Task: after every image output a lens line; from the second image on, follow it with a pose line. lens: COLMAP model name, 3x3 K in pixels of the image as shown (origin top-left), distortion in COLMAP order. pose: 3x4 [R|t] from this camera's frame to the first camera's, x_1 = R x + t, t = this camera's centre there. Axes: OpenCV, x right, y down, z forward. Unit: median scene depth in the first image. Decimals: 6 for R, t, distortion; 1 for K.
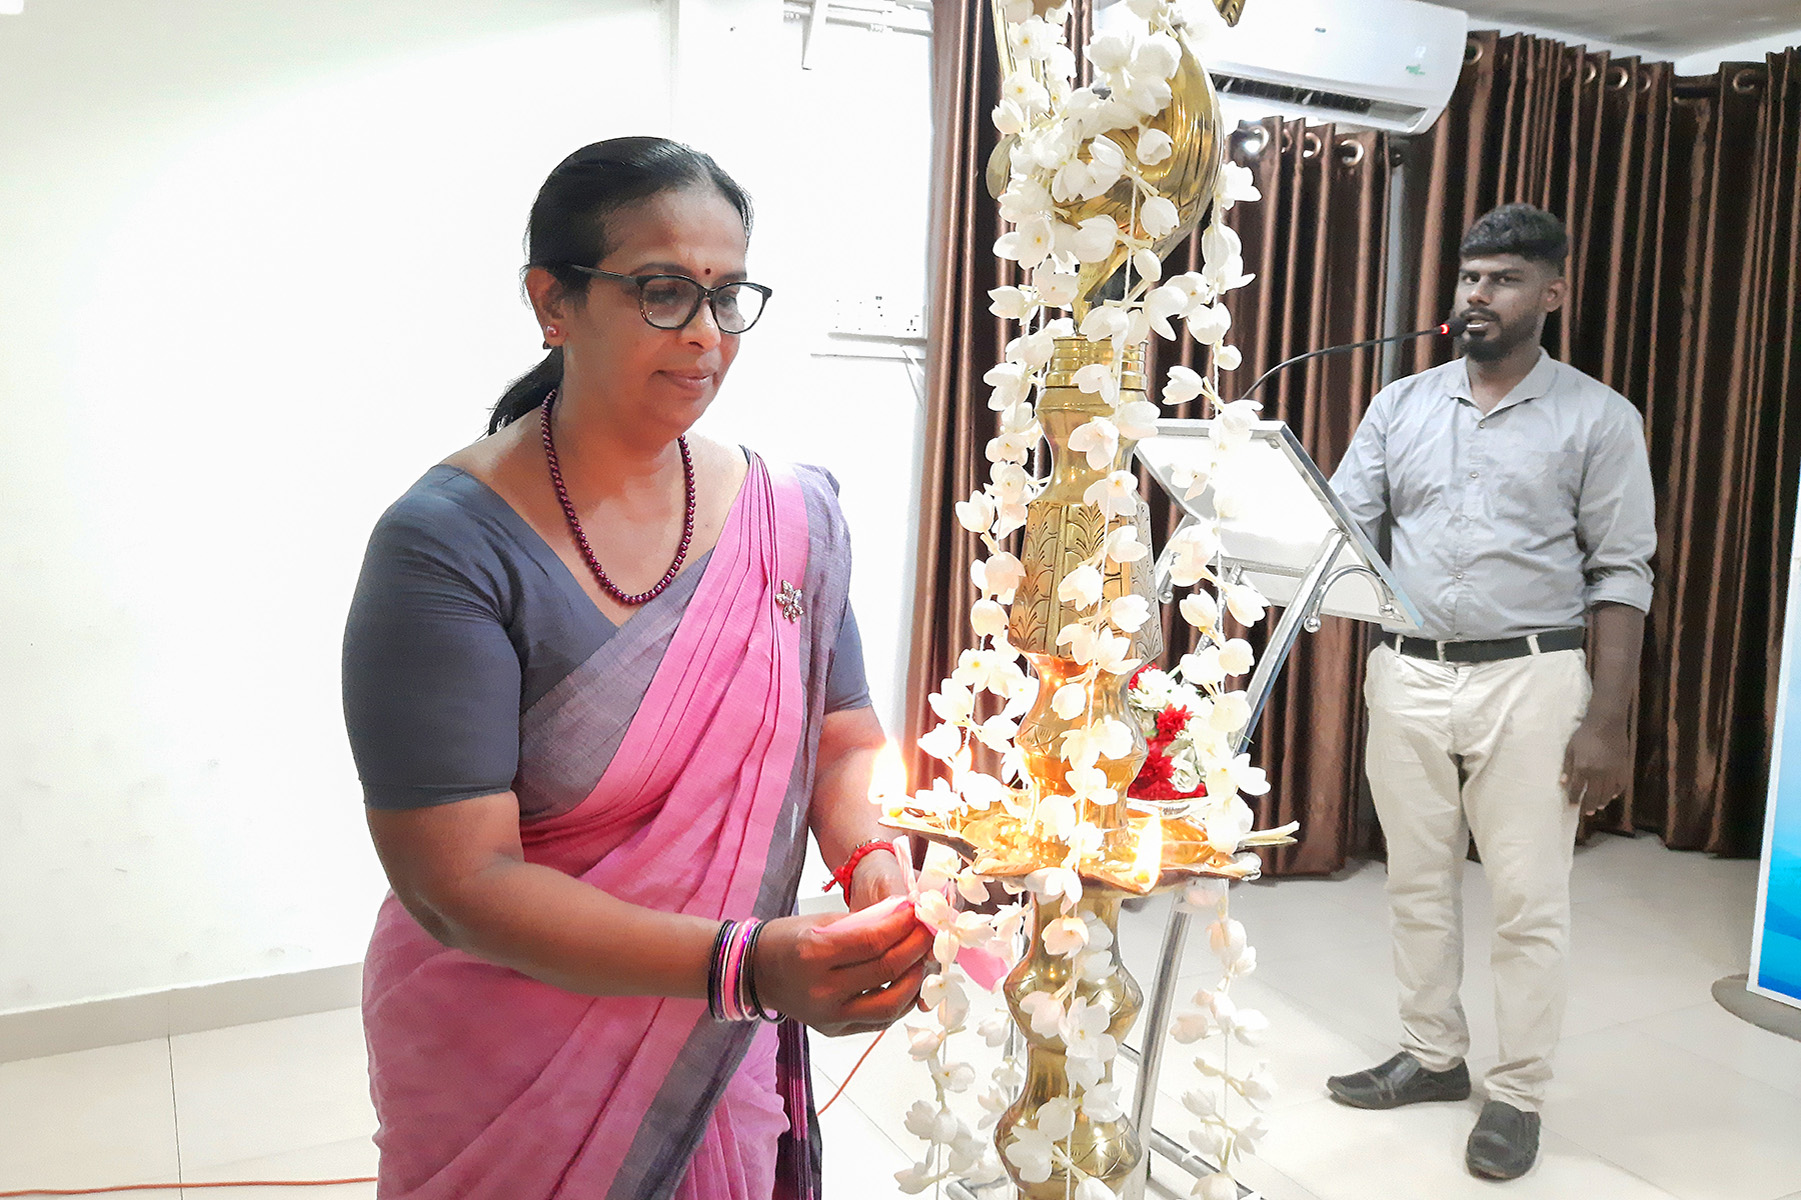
lens RADIAL K [[1323.5, 0, 900.5], [0, 1323.5, 600.0], [0, 0, 1]] dist [-0.048849, 0.005077]
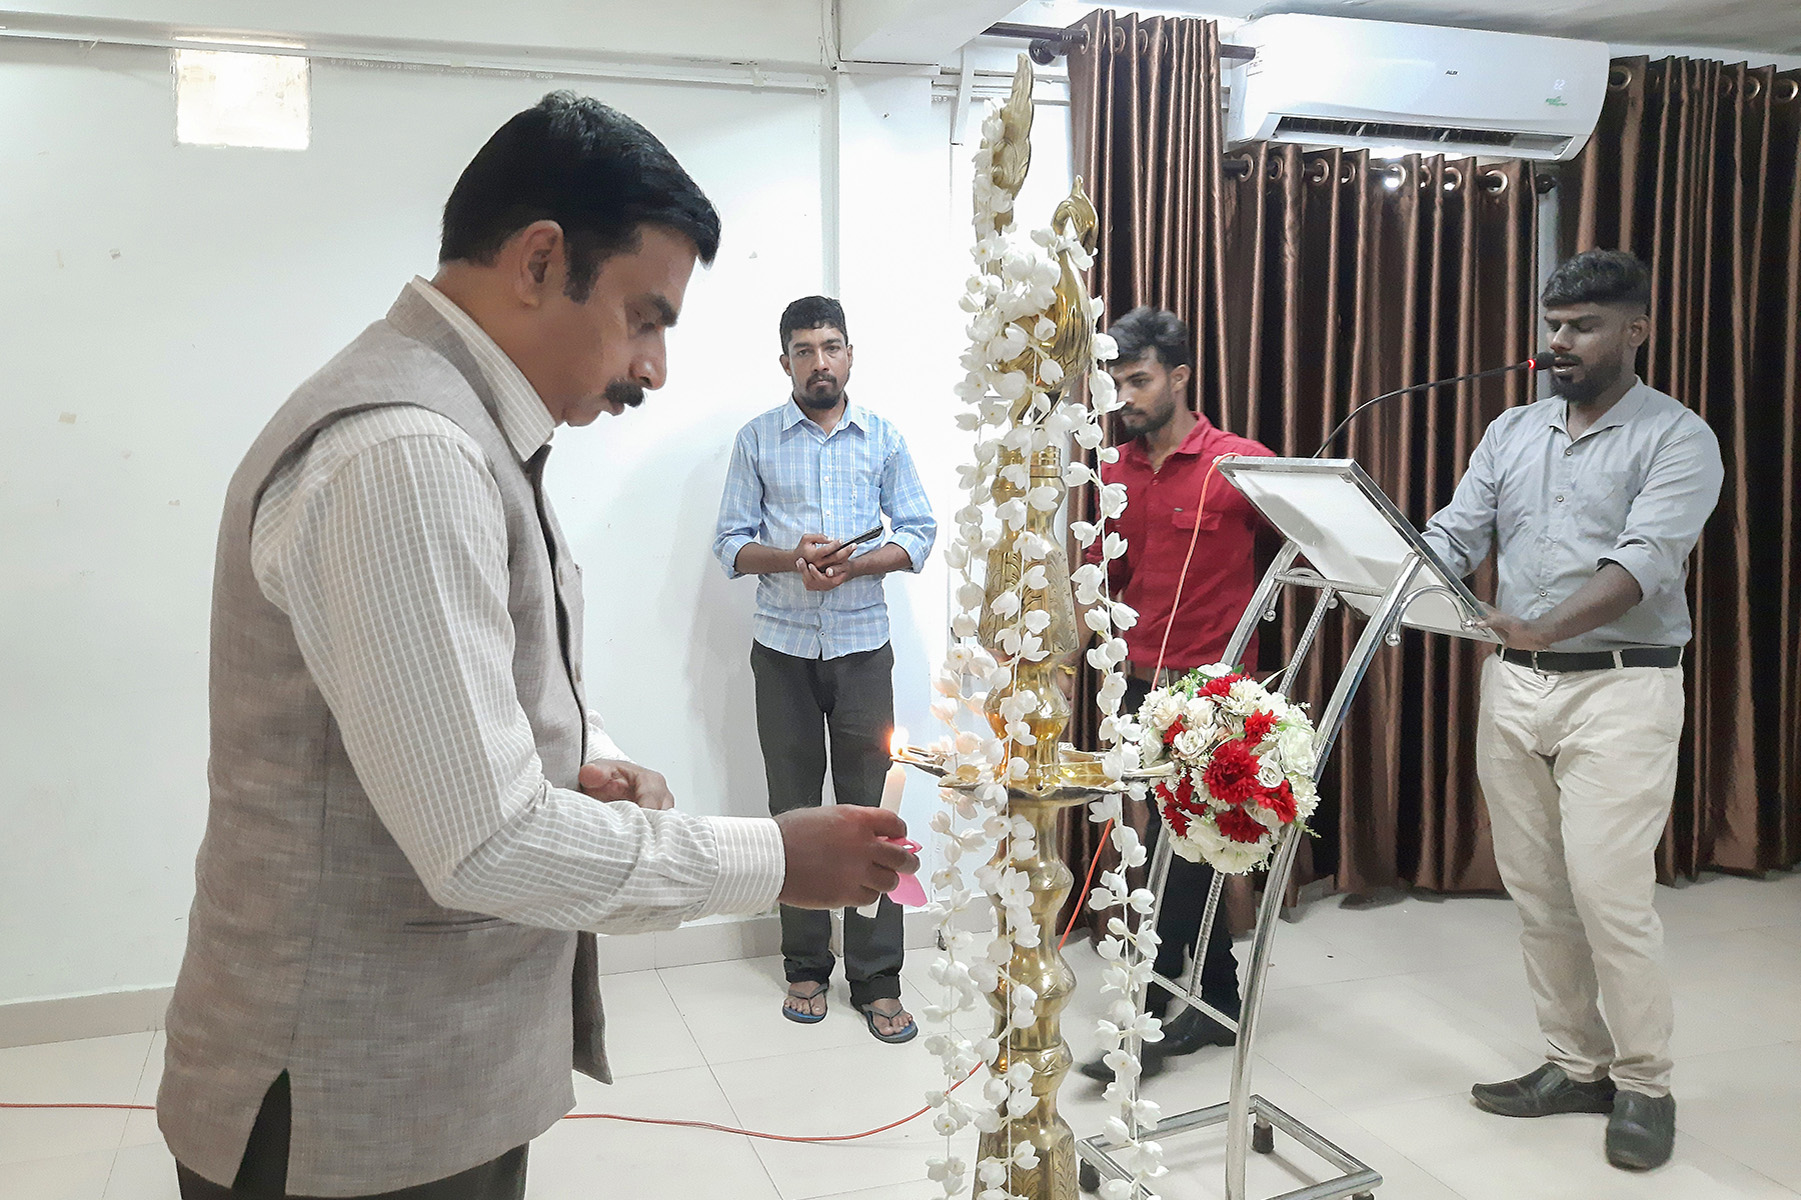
lens RADIAL K [[1323.5, 0, 900.5], [0, 1323.5, 600.0], [0, 0, 1]] dist [-0.048849, 0.005077]
pose [[0.989285, -0.002921, -0.145966, 0.050690], [0.000644, 0.999877, -0.015642, 0.001830], [0.145994, 0.015380, 0.989166, -0.122210]]
